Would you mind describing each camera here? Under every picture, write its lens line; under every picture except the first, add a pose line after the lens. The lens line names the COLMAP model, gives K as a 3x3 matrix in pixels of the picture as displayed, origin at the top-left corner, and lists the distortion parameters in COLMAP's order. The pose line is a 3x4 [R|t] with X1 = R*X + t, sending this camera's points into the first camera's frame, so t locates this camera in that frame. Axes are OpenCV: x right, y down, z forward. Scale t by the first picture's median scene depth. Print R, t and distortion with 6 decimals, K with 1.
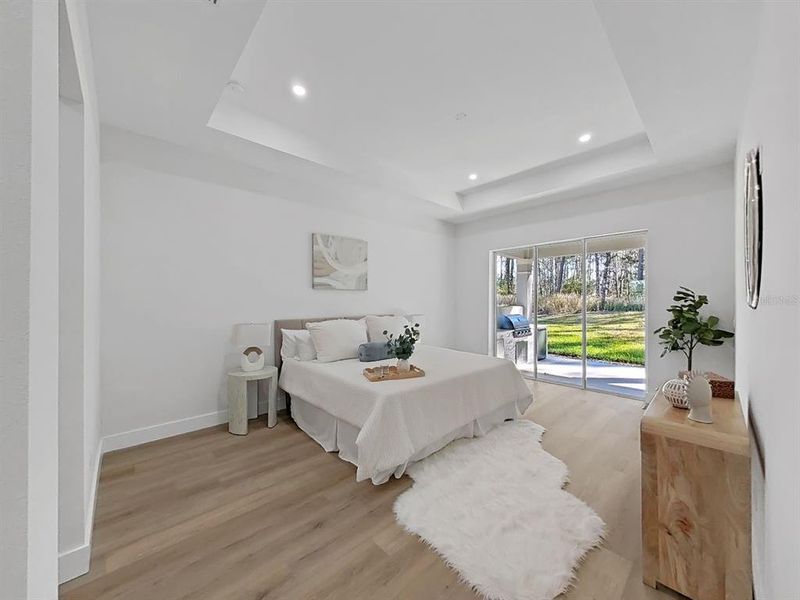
lens RADIAL K [[297.1, 0, 400.8], [0, 297.1, 299.8], [0, 0, 1]] dist [-0.001435, -0.000112]
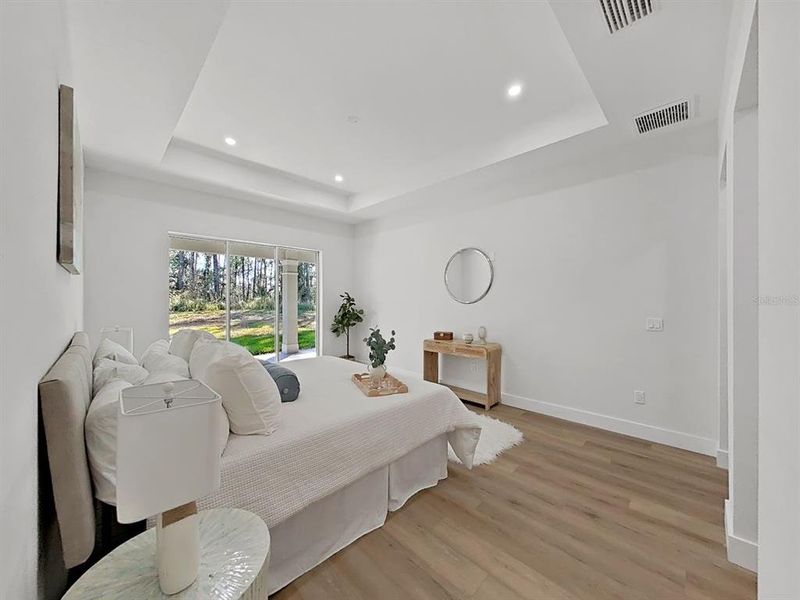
lens RADIAL K [[297.1, 0, 400.8], [0, 297.1, 299.8], [0, 0, 1]] dist [-0.001435, -0.000112]
pose [[-0.027231, -0.001210, 0.999628, -1.062180], [-0.000525, 0.999999, 0.001196, -0.002425], [-0.999629, -0.000492, -0.027232, 1.123007]]
